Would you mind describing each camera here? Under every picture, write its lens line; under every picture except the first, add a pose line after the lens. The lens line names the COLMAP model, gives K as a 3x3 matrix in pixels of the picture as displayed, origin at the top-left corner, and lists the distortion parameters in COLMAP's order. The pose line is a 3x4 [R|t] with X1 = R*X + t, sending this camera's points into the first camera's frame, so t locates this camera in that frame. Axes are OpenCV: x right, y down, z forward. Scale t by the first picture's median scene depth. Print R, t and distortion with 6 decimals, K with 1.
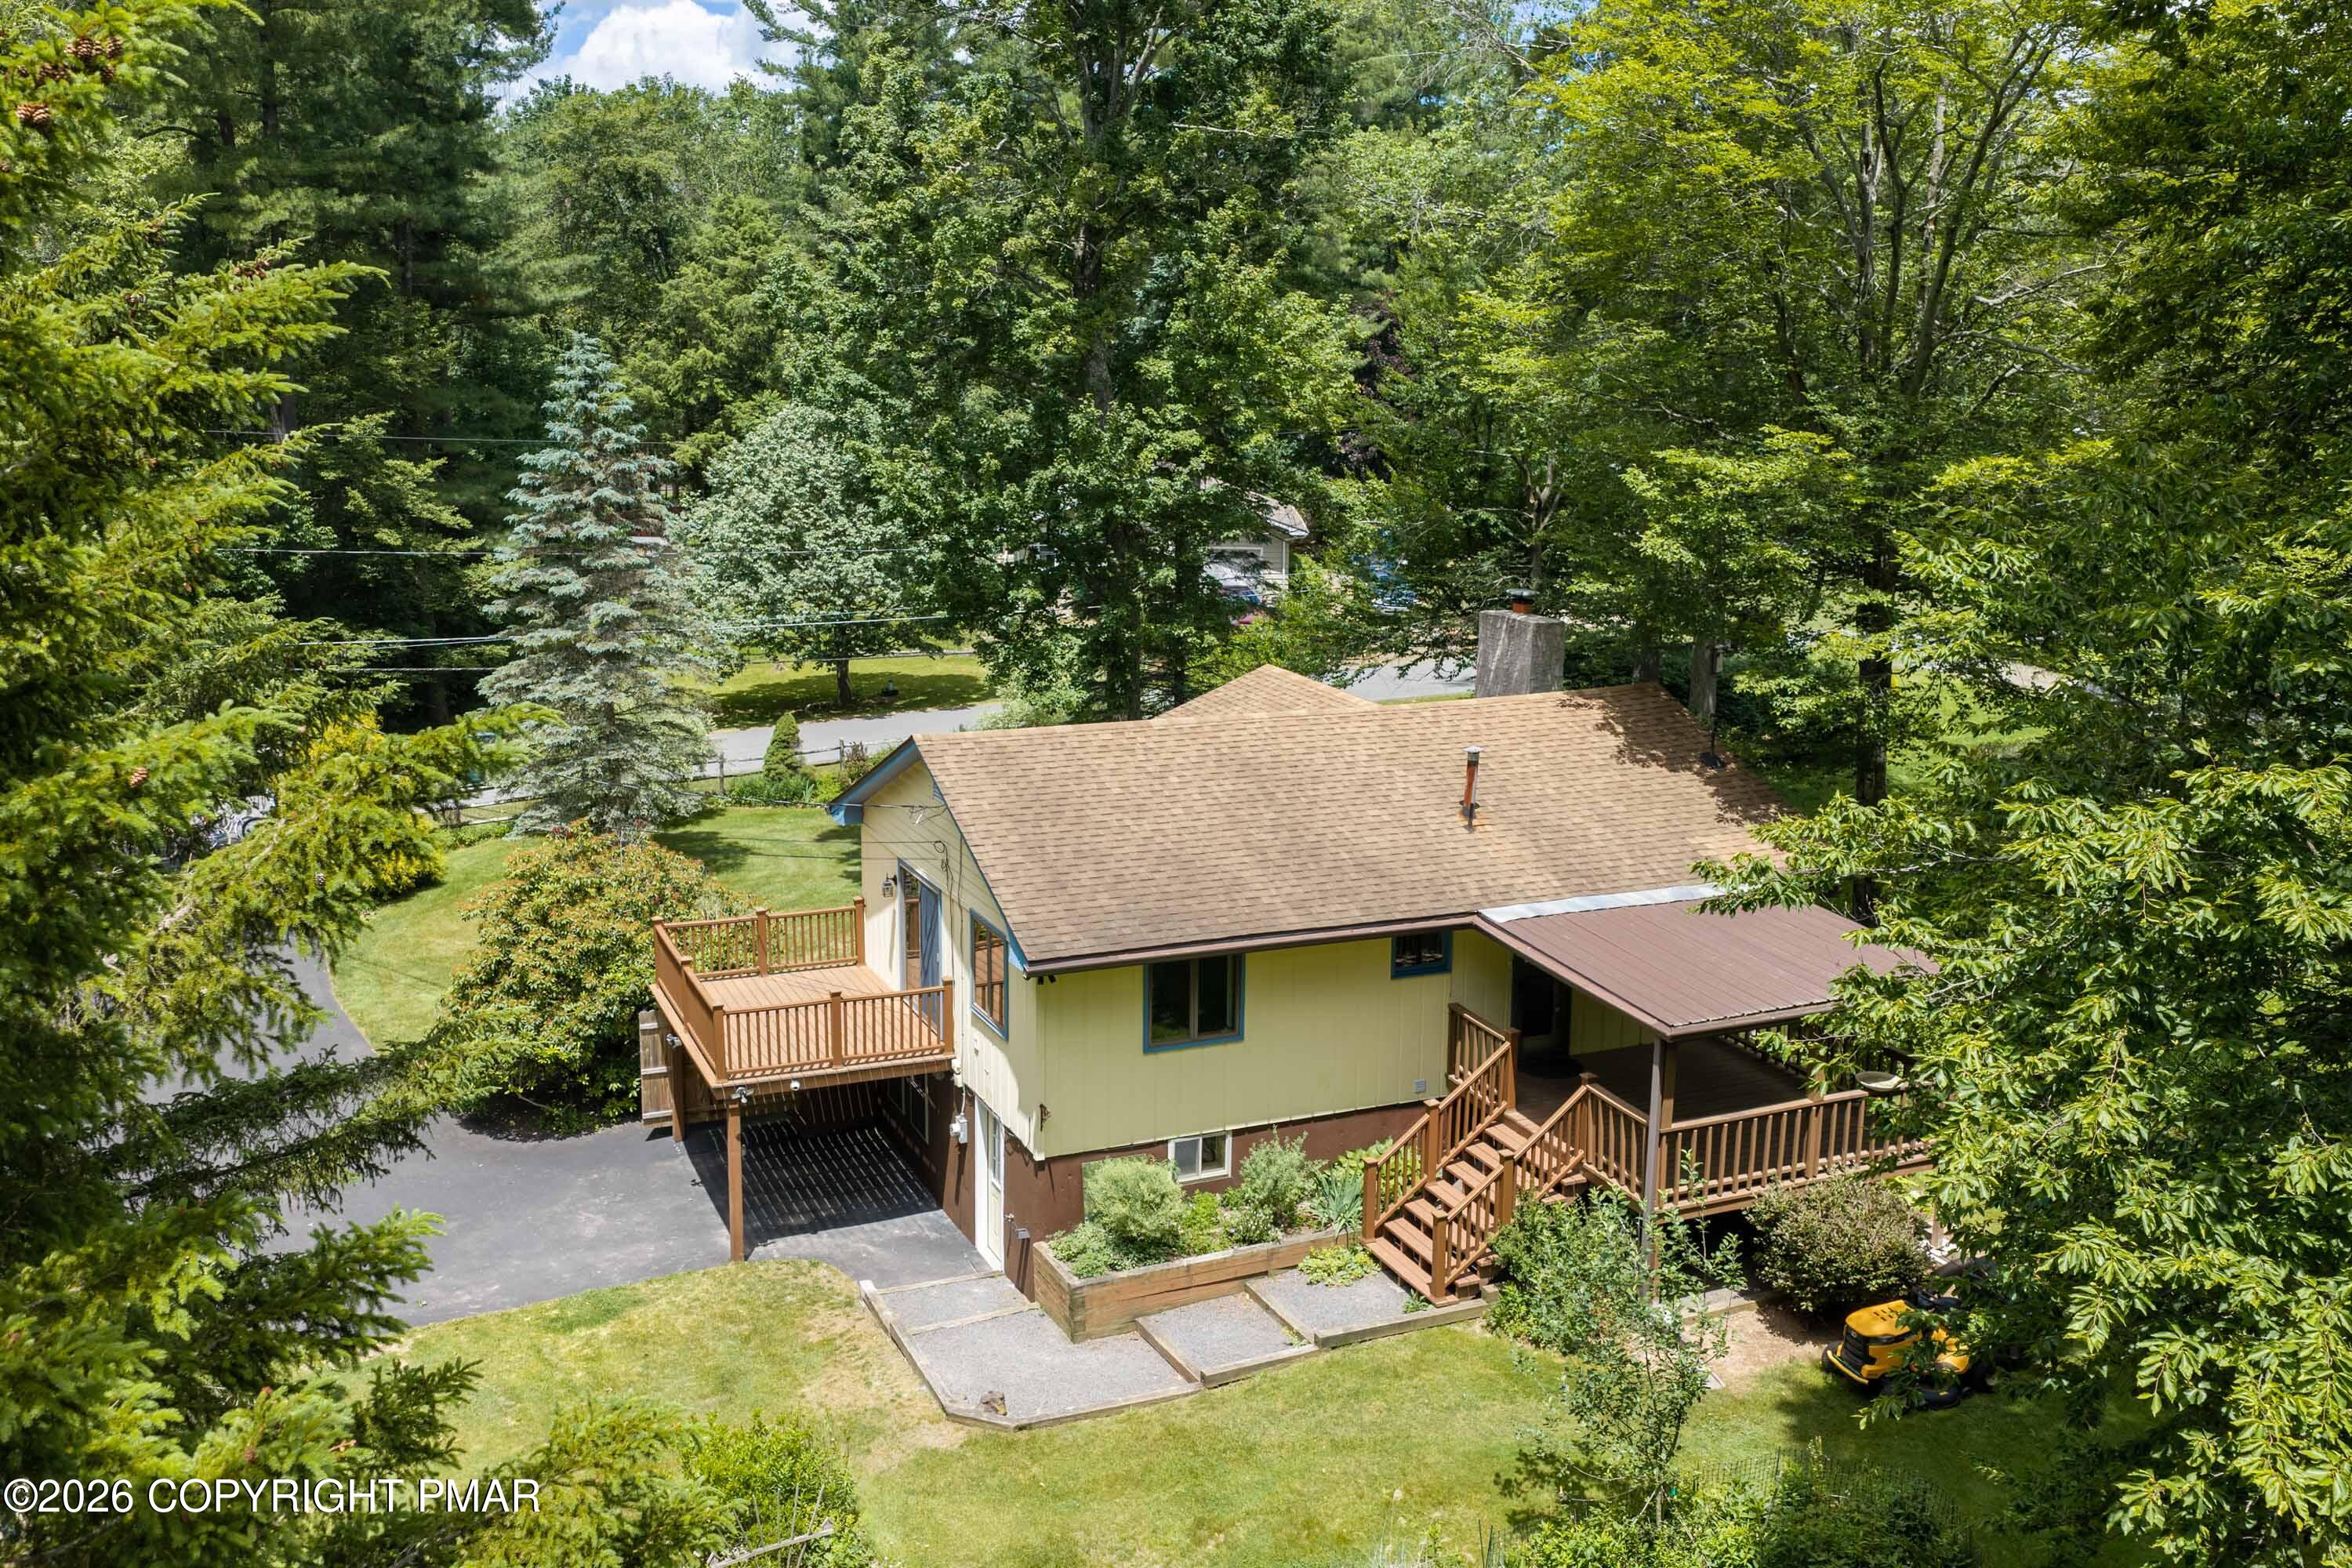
lens RADIAL K [[1859.5, 0, 1176.0], [0, 1859.5, 784.0], [0, 0, 1]] dist [0.004831, -0.015326]
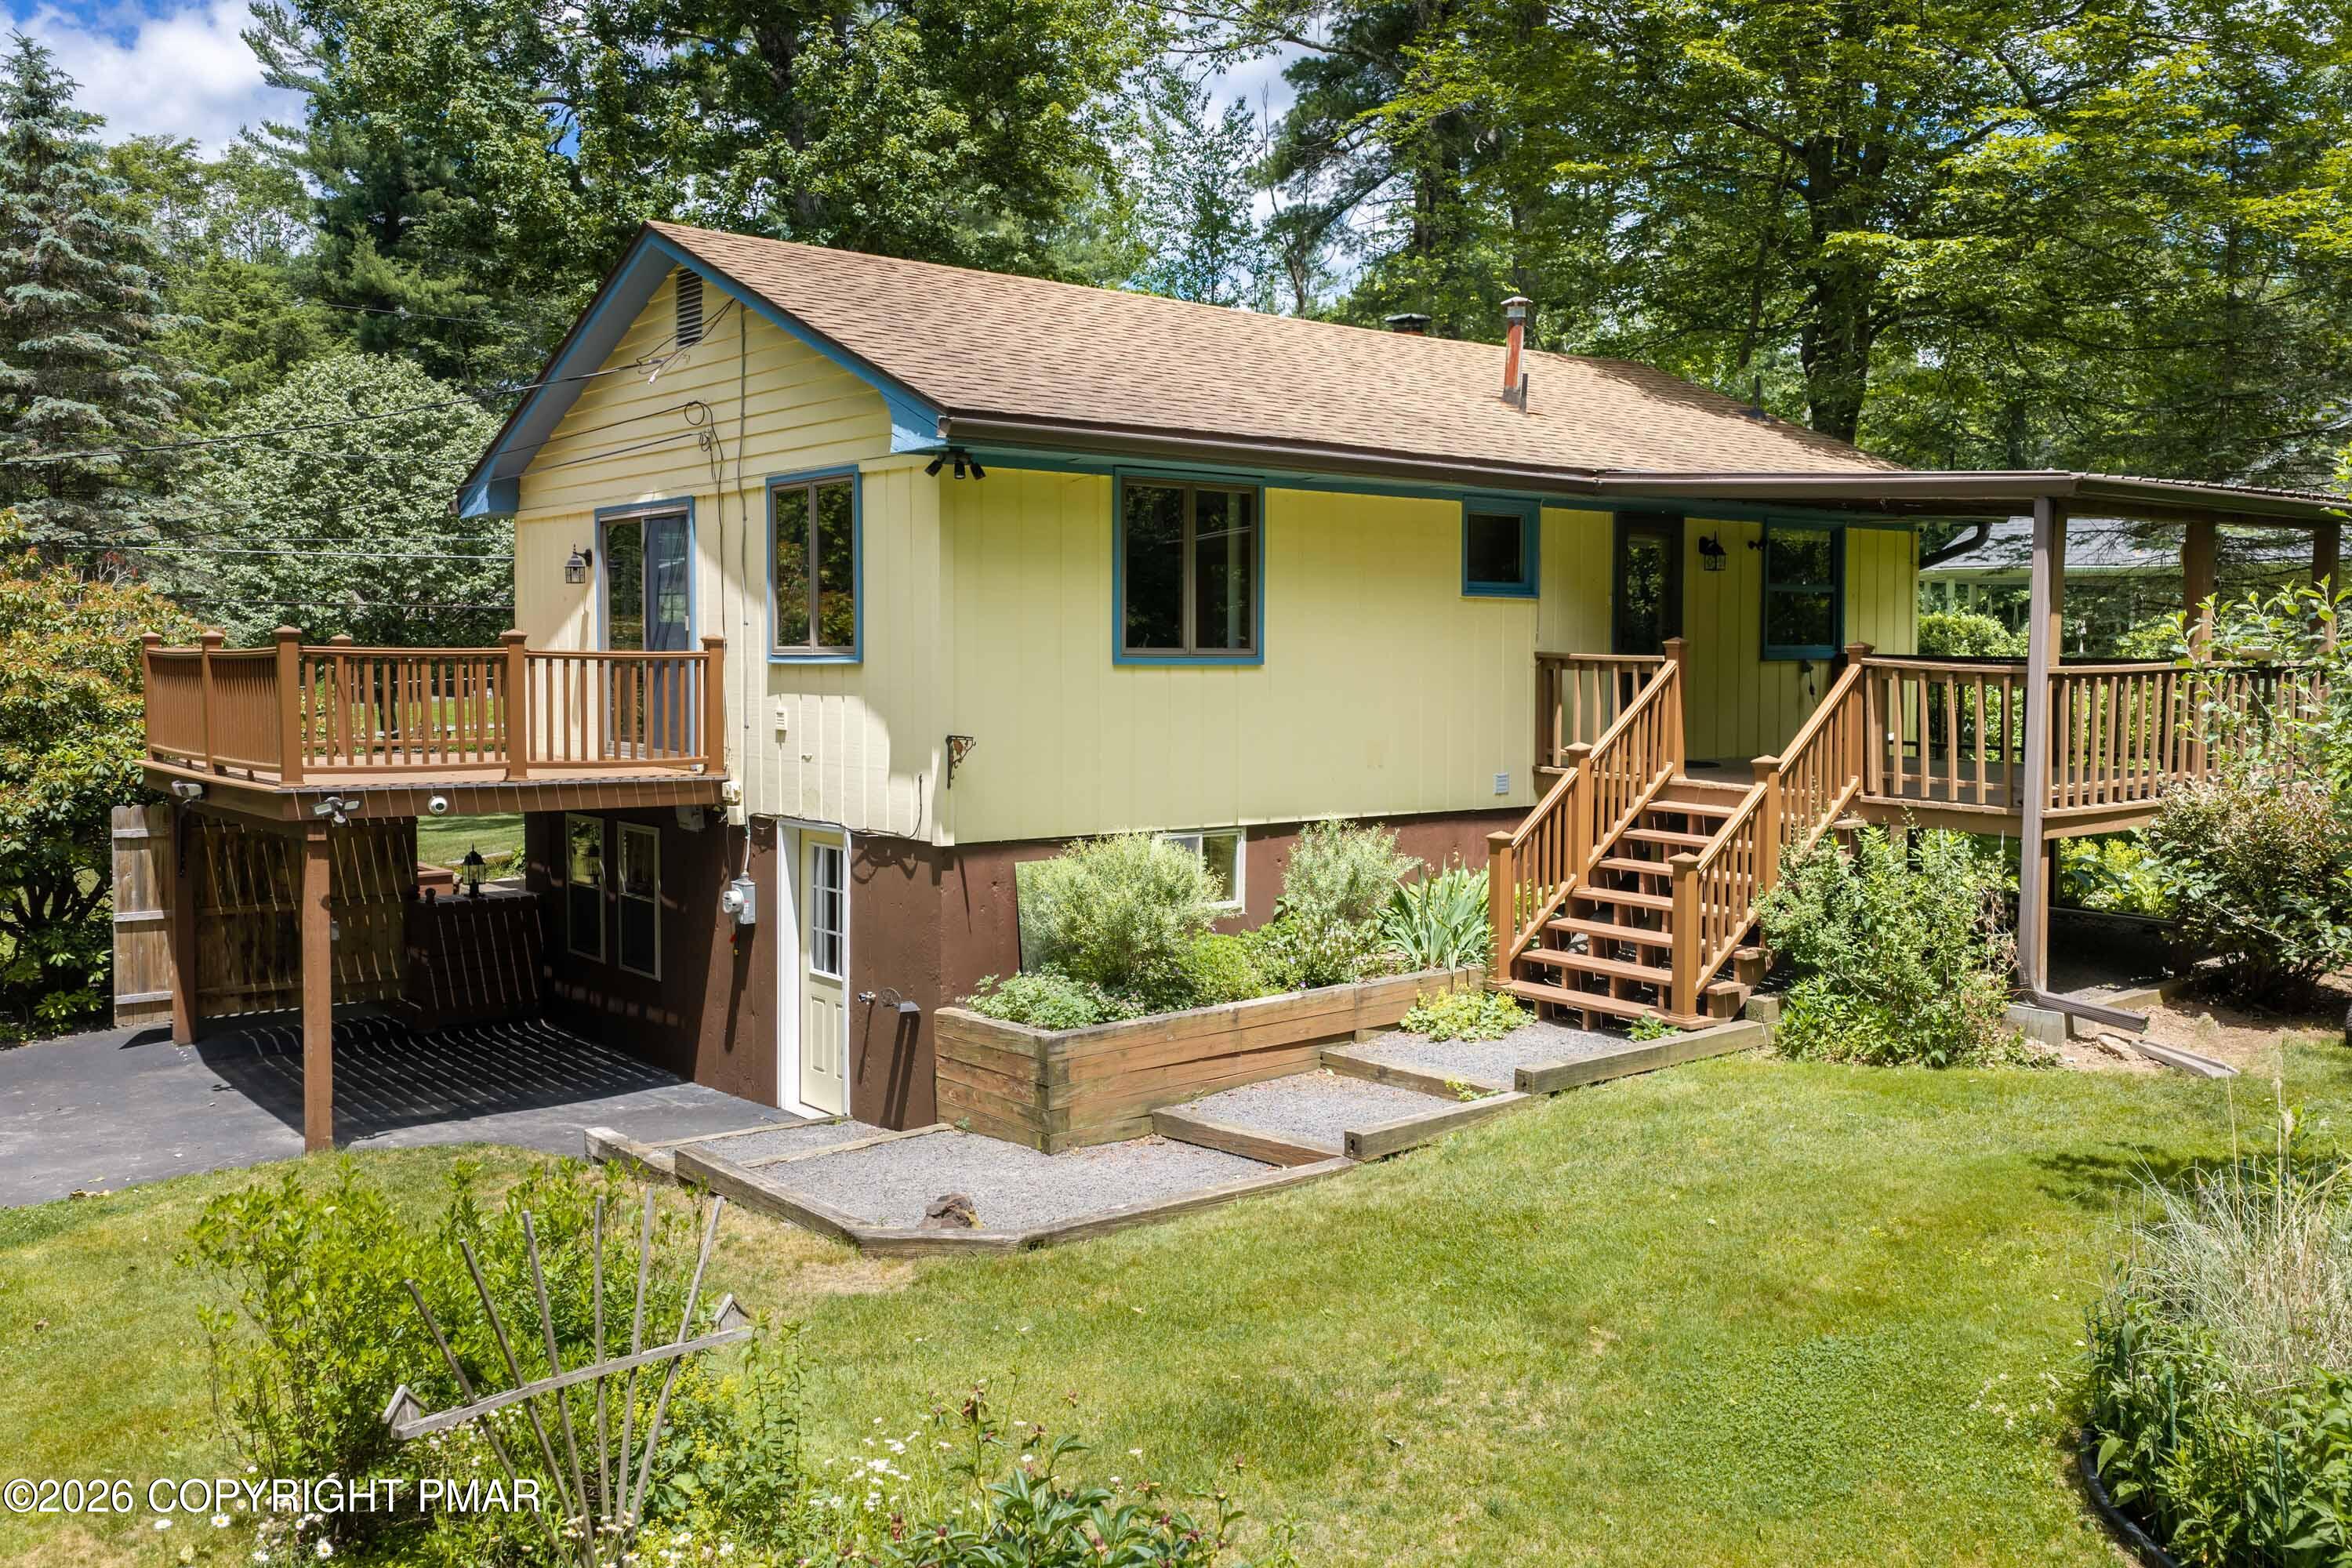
lens RADIAL K [[1859.5, 0, 1176.0], [0, 1859.5, 784.0], [0, 0, 1]] dist [0.004831, -0.015326]
pose [[0.968535, -0.027251, 0.247381, -0.126945], [0.062604, 0.988703, -0.136190, 0.235758], [-0.240875, 0.147392, 0.959299, 0.418368]]
